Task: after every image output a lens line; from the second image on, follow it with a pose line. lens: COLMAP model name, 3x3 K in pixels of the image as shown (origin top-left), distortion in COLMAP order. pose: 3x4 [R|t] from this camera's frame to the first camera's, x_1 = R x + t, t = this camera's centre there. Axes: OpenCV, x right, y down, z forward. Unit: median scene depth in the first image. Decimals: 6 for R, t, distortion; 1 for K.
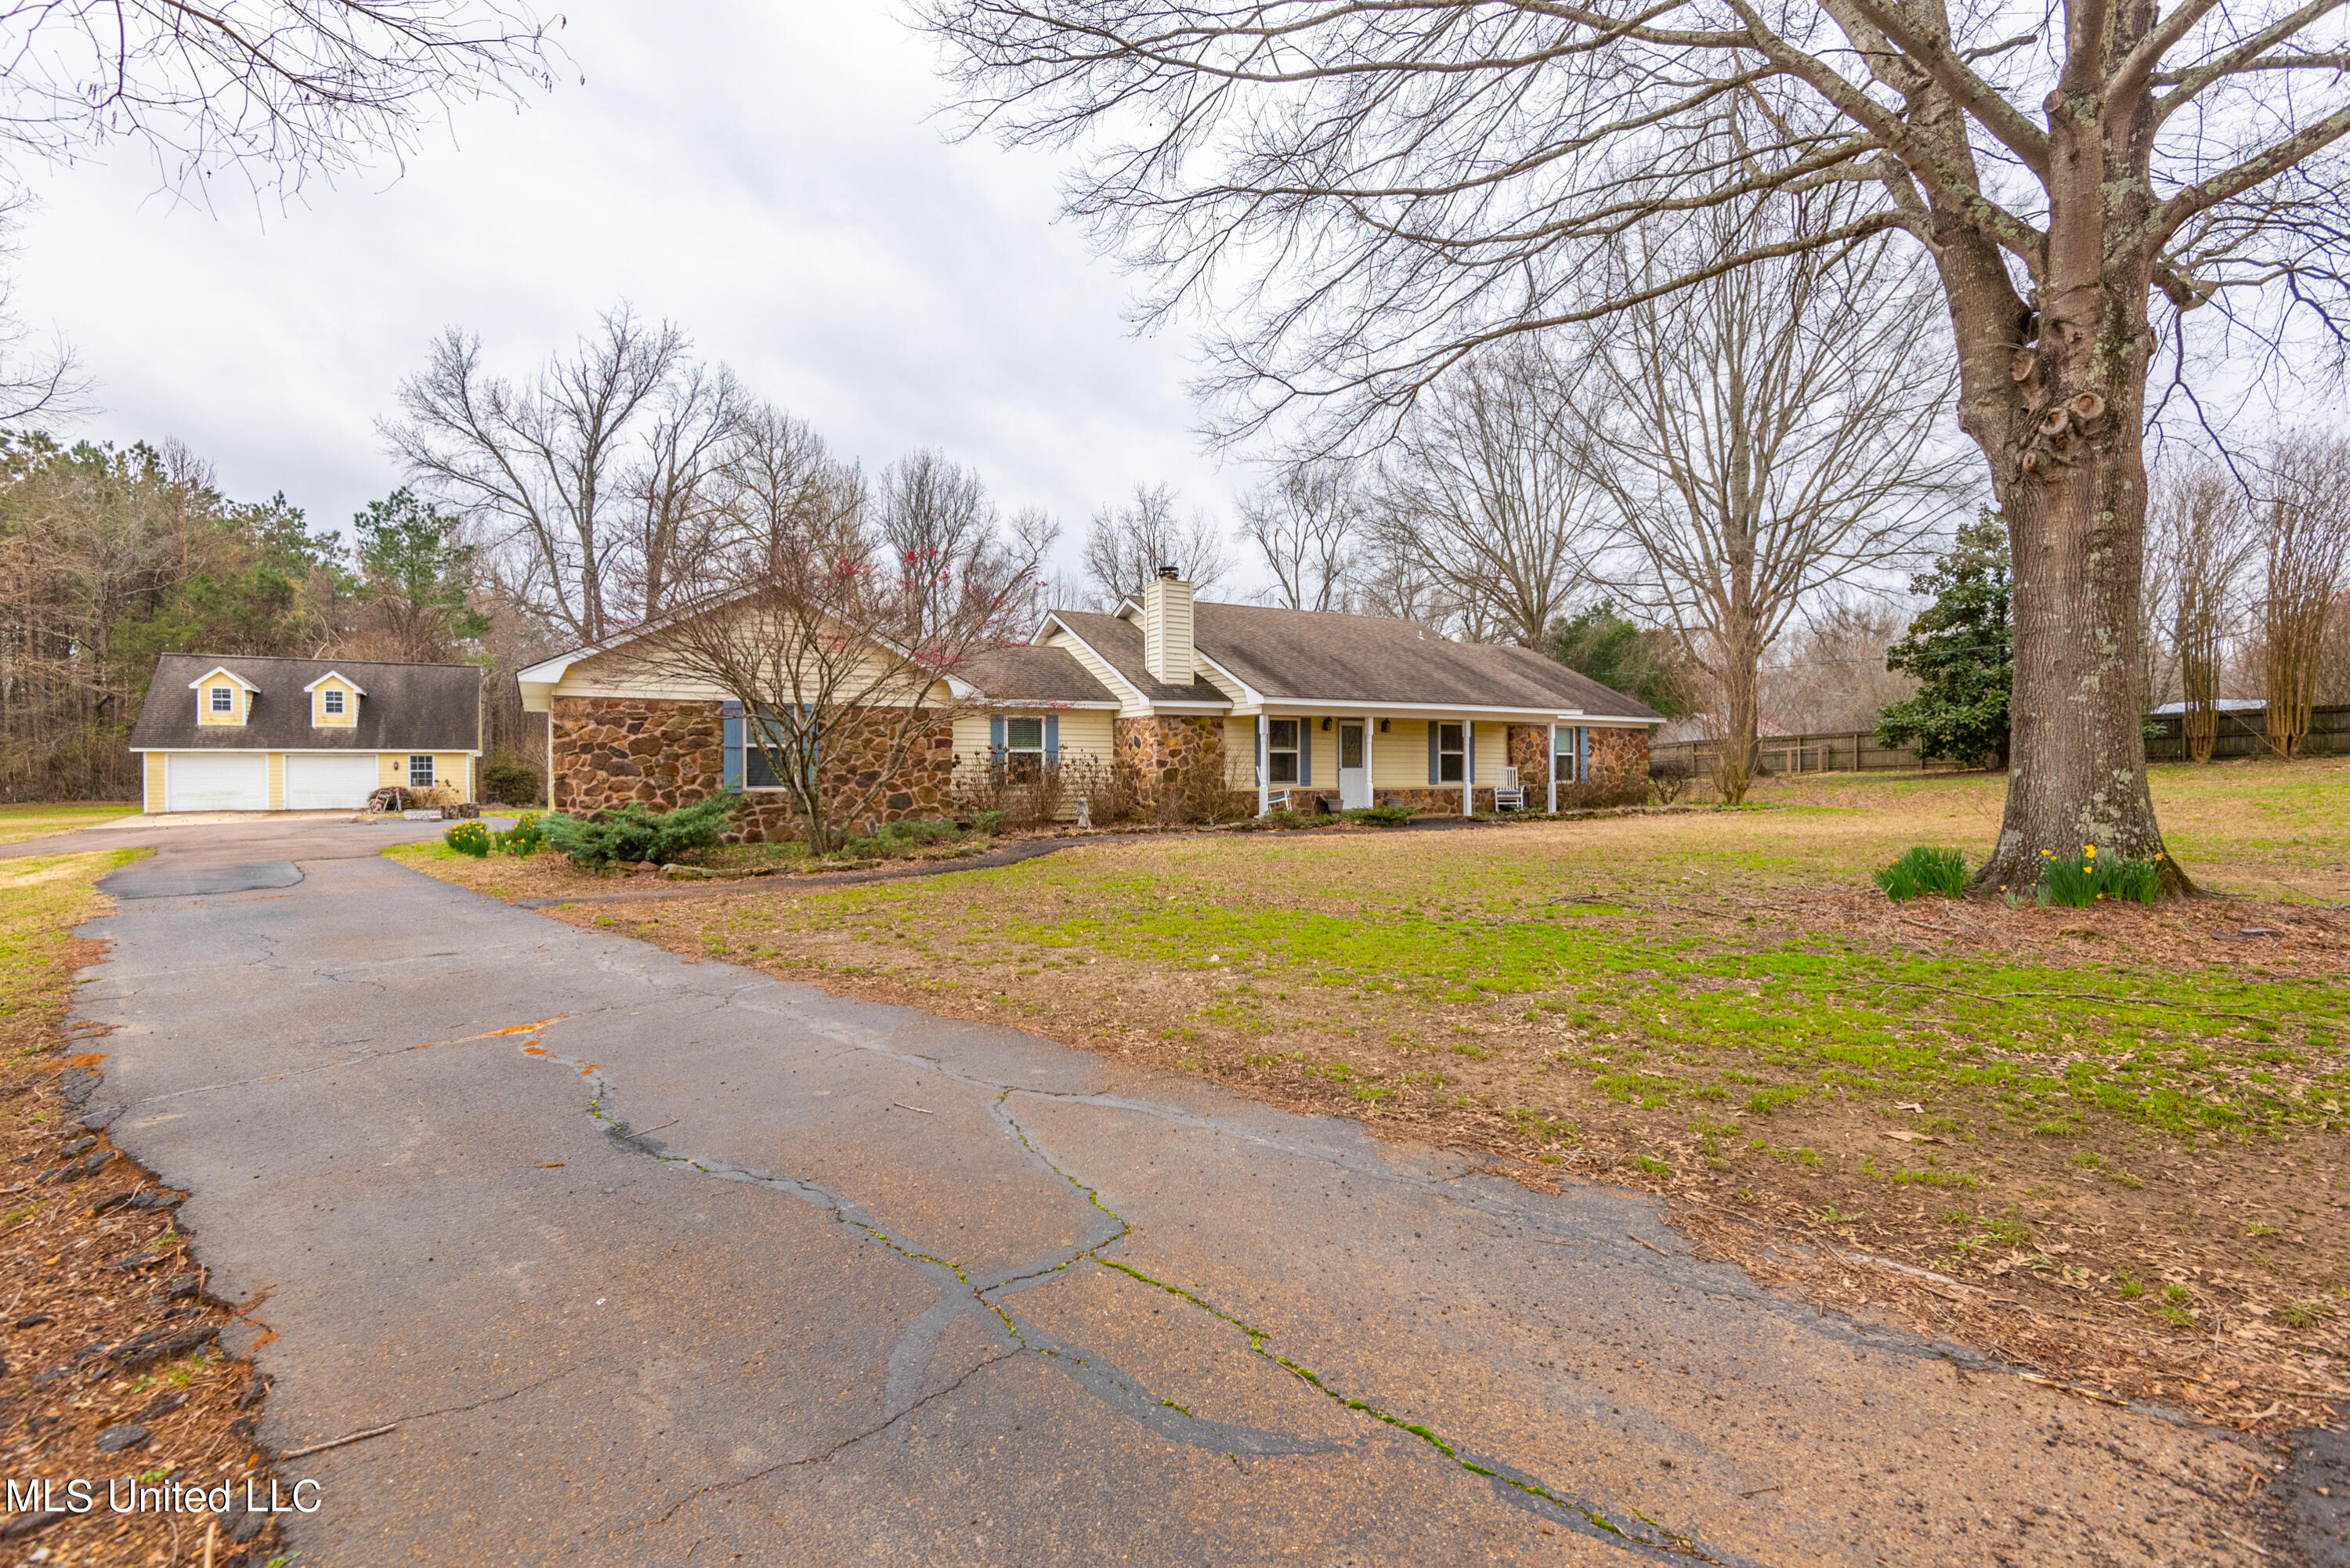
lens RADIAL K [[1064.7, 0, 1170.7], [0, 1064.7, 768.9], [0, 0, 1]] dist [0.013625, -0.009572]
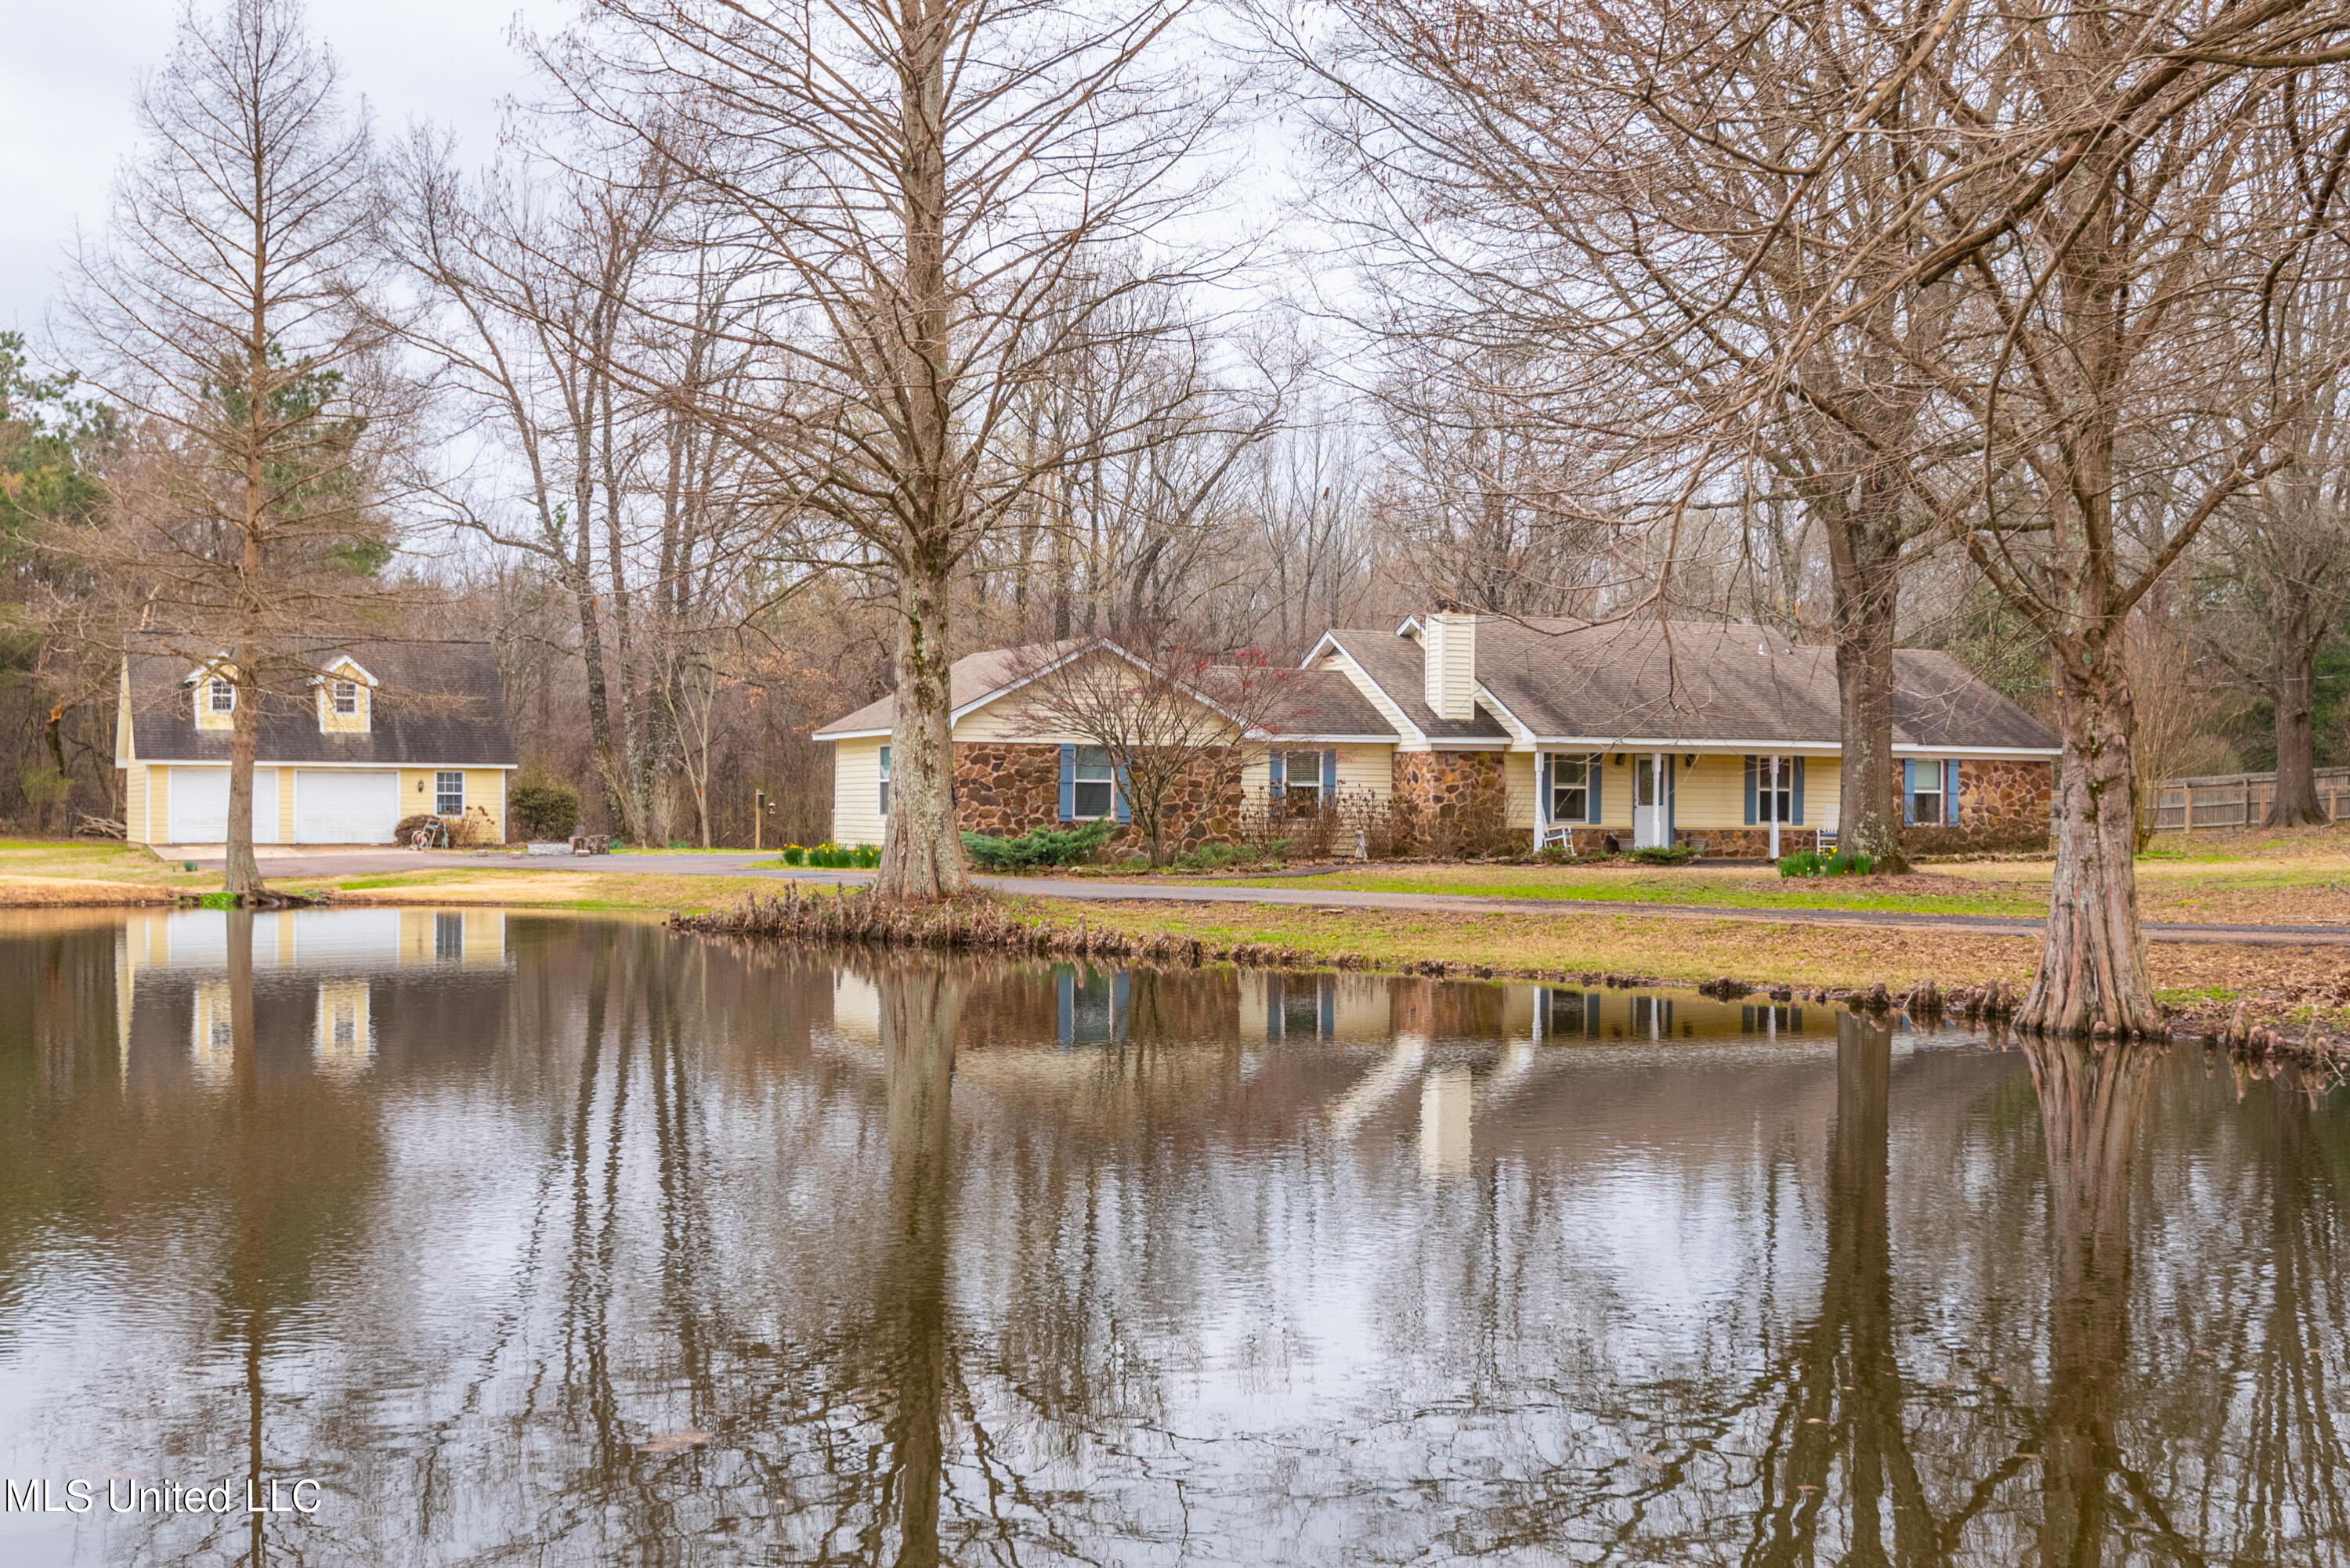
lens RADIAL K [[2911.3, 0, 1248.2], [0, 2911.3, 783.4], [0, 0, 1]] dist [-0.015129, 0.000000]
pose [[0.992400, 0.011028, -0.122558, 0.128982], [-0.011544, 0.999927, -0.003504, -0.006992], [0.122510, 0.004892, 0.992455, -1.504530]]
